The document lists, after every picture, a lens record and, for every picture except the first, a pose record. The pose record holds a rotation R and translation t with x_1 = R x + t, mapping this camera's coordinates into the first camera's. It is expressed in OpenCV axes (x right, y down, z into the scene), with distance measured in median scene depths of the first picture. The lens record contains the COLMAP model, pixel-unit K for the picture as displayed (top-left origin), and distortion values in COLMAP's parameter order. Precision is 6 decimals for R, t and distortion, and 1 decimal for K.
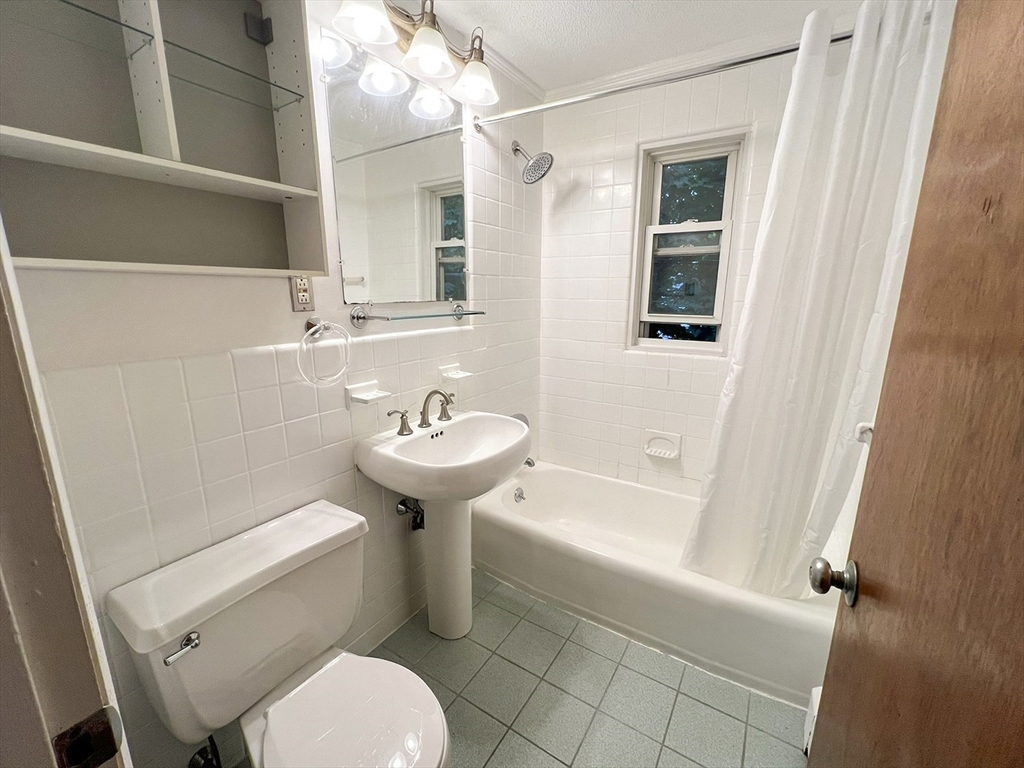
lens RADIAL K [[417.4, 0, 511.0], [0, 417.4, 387.2], [0, 0, 1]] dist [-0.000920, -0.000119]
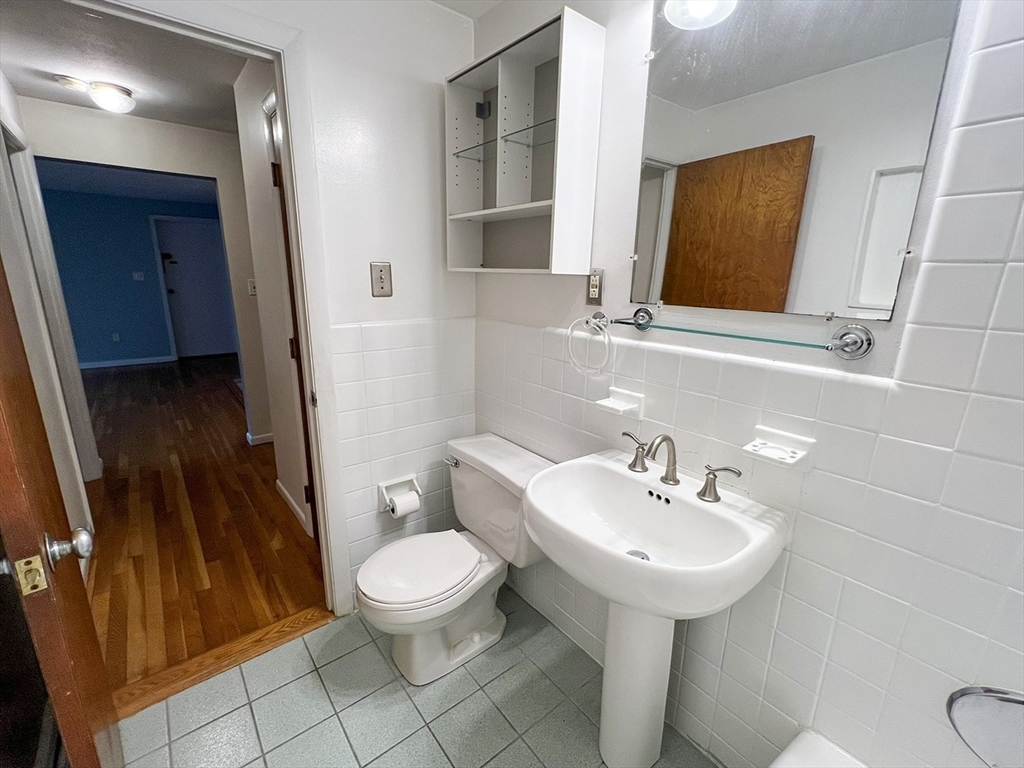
lens RADIAL K [[417.4, 0, 511.0], [0, 417.4, 387.2], [0, 0, 1]] dist [-0.000920, -0.000119]
pose [[-0.273563, 0.235813, -0.932500, 0.554867], [-0.242827, 0.921146, 0.304179, -0.231304], [0.930698, 0.309648, -0.194730, 0.943525]]
